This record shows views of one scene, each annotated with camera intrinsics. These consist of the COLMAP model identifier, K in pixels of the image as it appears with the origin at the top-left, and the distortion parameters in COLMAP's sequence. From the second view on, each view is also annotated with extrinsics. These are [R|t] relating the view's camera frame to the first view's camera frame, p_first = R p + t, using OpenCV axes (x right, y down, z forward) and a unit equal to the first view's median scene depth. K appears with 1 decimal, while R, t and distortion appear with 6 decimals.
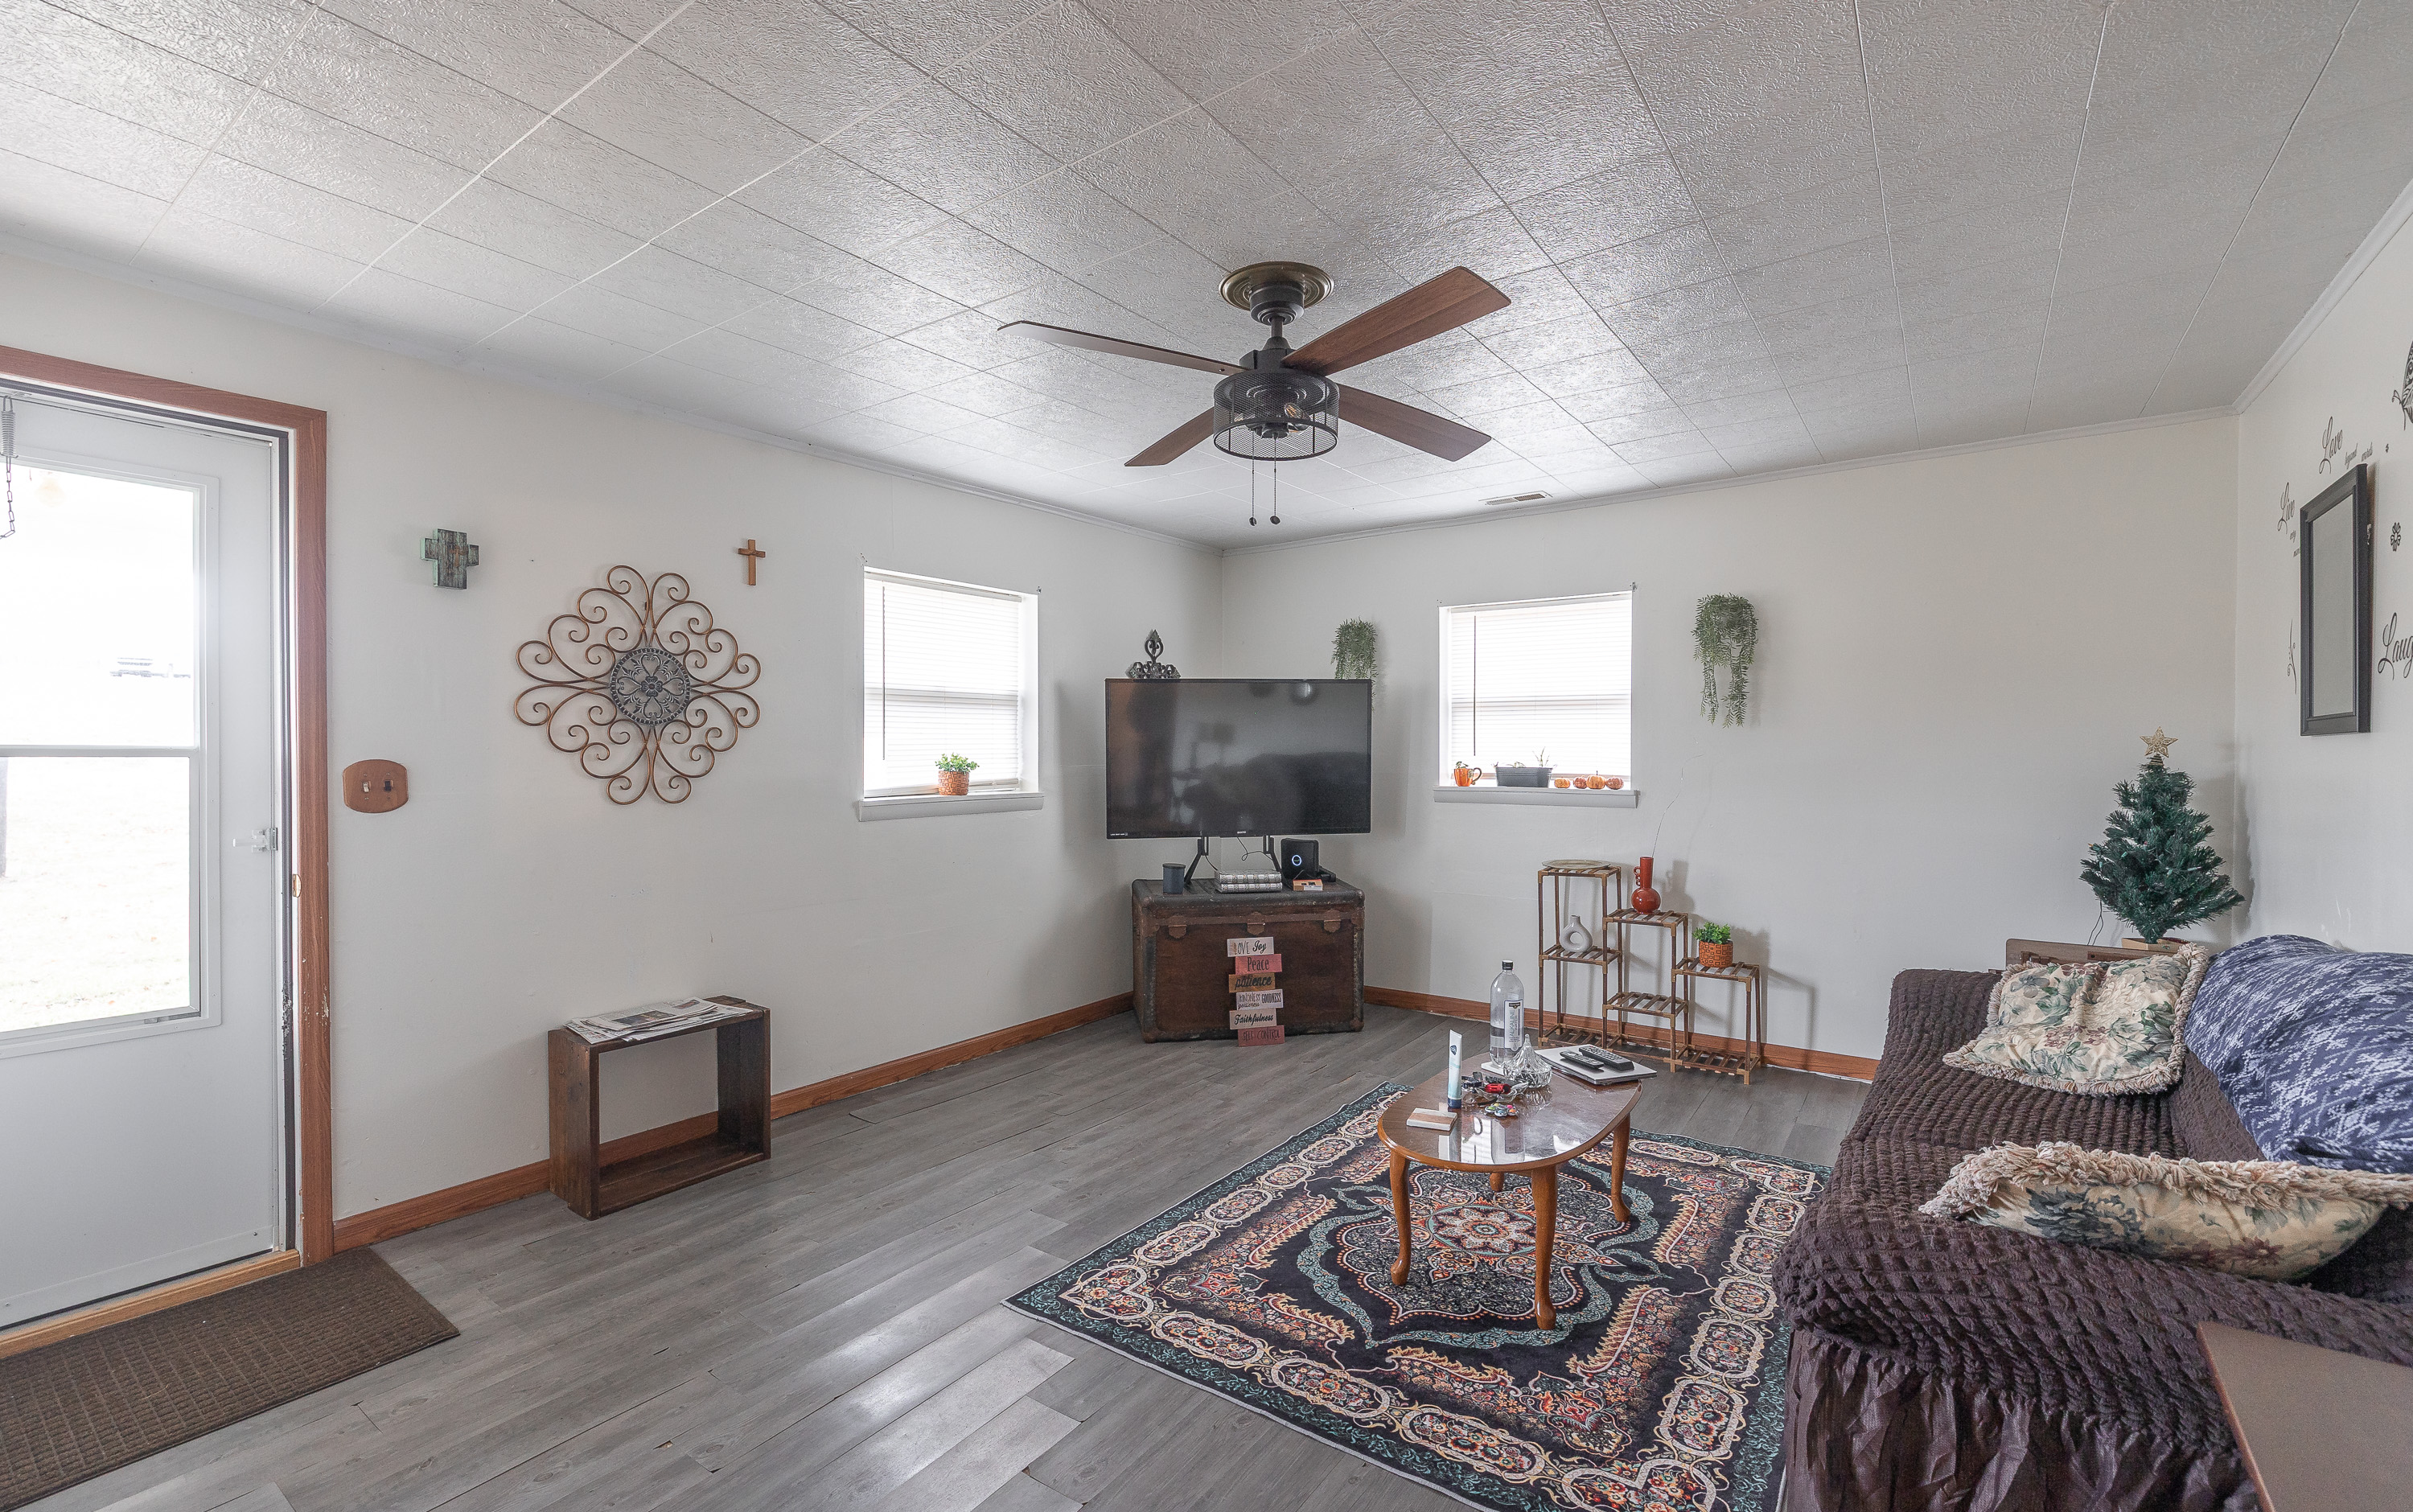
lens RADIAL K [[1033.2, 0, 1206.5], [0, 1033.2, 756.0], [0, 0, 1]] dist [0.000289, 0.000115]
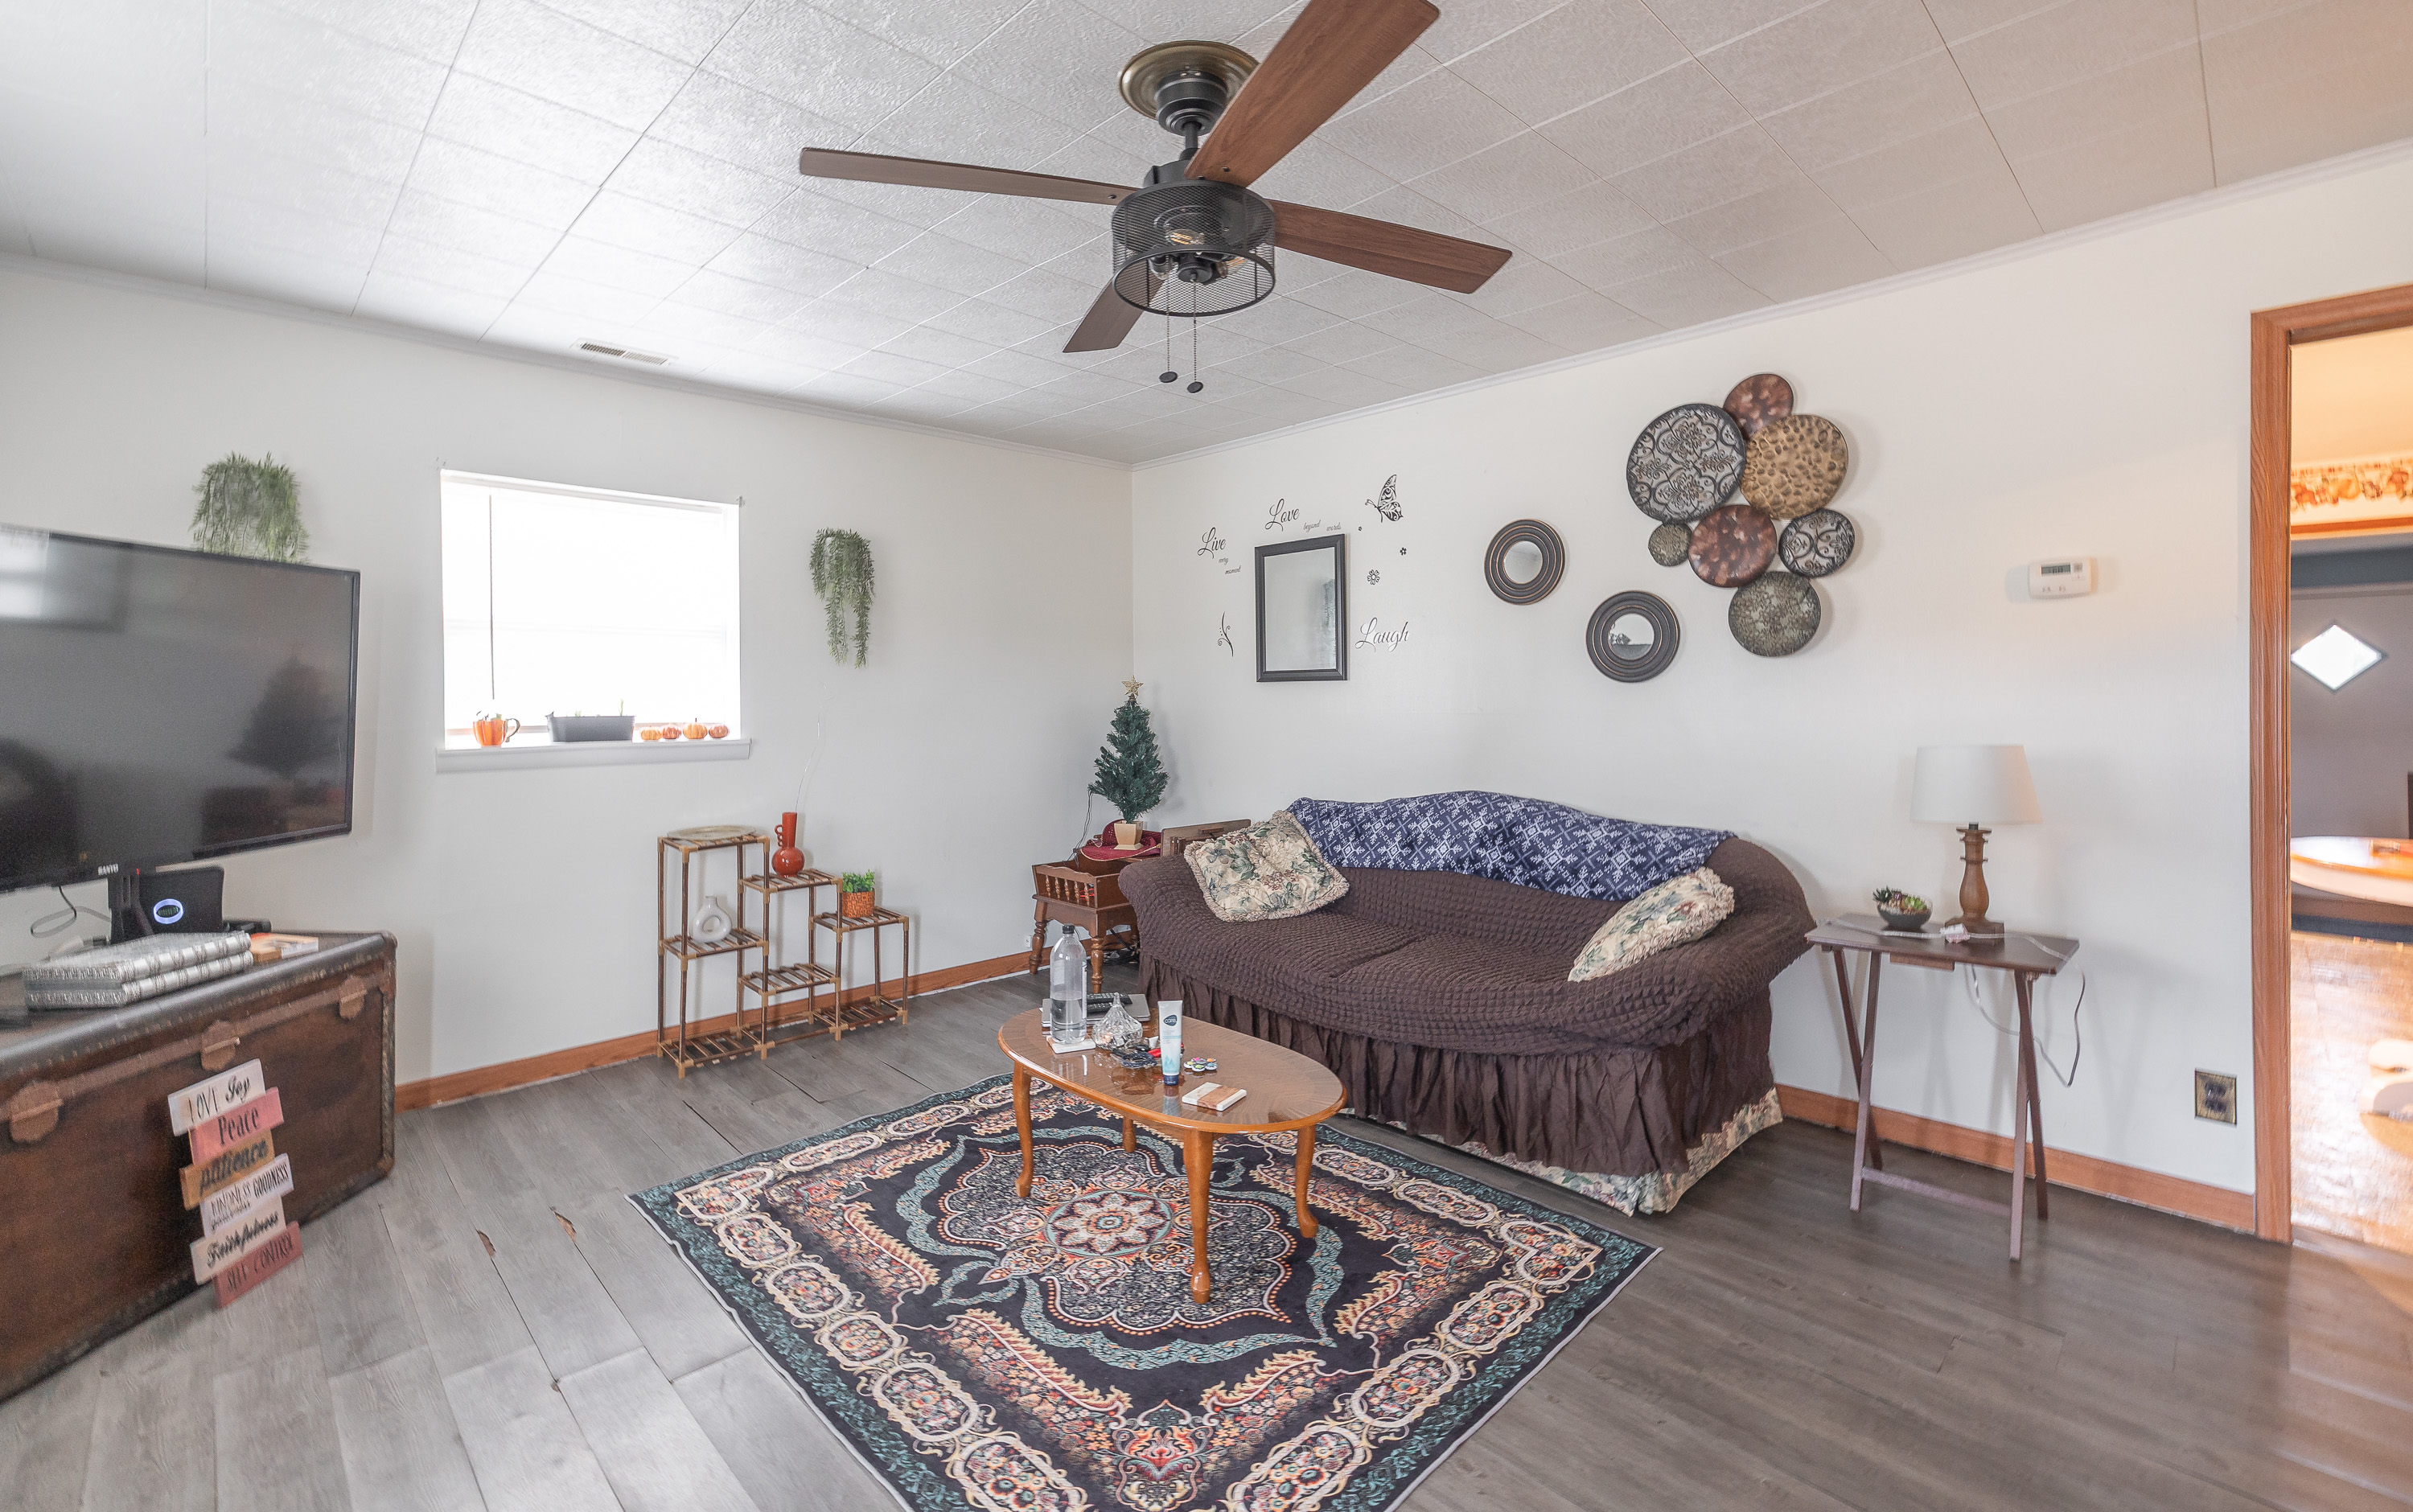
lens RADIAL K [[1046.8, 0, 1210.6], [0, 1046.8, 721.3], [0, 0, 1]] dist [-0.003109, -0.000074]
pose [[0.162716, -0.023060, 0.986403, -0.533193], [0.012207, 0.999697, 0.021357, 0.006993], [-0.986597, 0.008566, 0.162949, 0.682812]]
